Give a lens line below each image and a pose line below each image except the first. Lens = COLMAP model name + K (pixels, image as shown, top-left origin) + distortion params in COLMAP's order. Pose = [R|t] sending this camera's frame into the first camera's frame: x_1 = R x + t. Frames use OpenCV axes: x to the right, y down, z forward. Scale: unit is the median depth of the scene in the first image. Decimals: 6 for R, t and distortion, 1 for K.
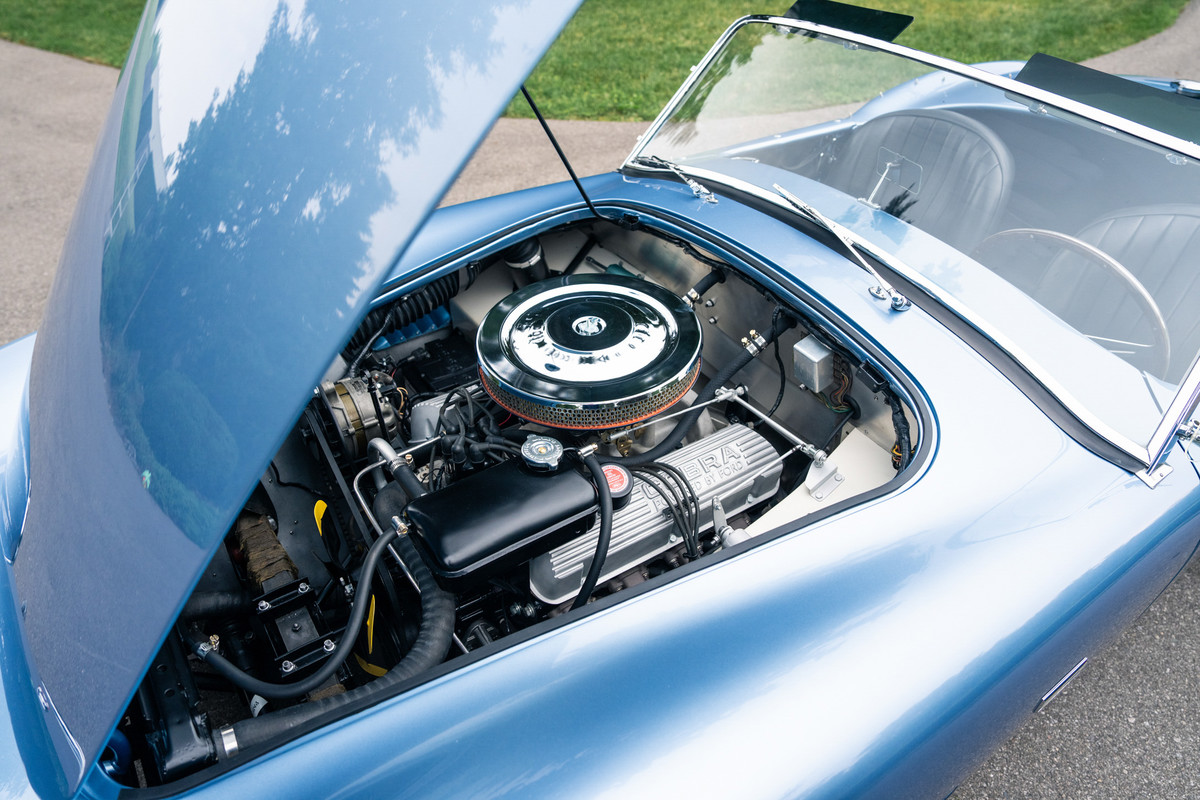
lens RADIAL K [[834.4, 0, 606.4], [0, 834.4, 402.0], [0, 0, 1]] dist [-0.105862, 0.080056]
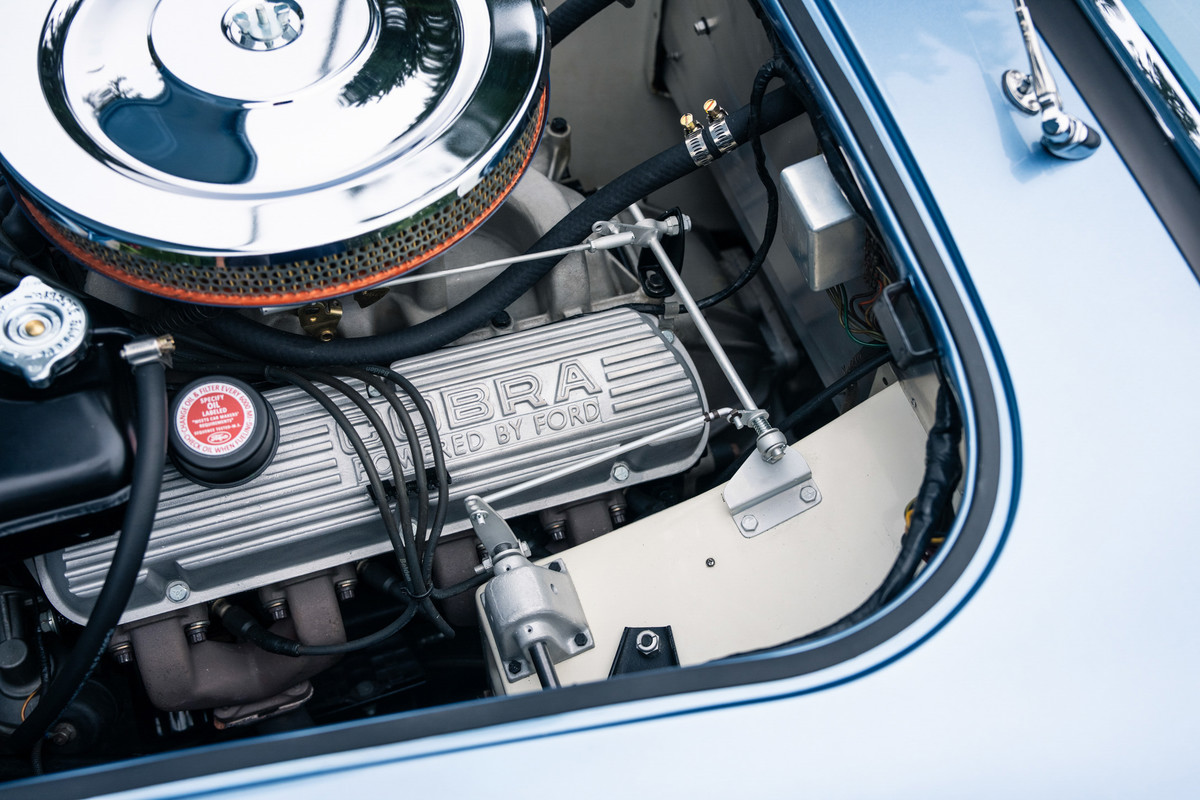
lens RADIAL K [[1236.4, 0, 595.7], [0, 1236.4, 398.5], [0, 0, 1]] dist [0.022663, 0.000000]
pose [[0.965732, 0.241397, -0.095334, 0.224254], [-0.199335, 0.925098, 0.323201, -0.142385], [0.166213, -0.293122, 0.941516, 0.391826]]
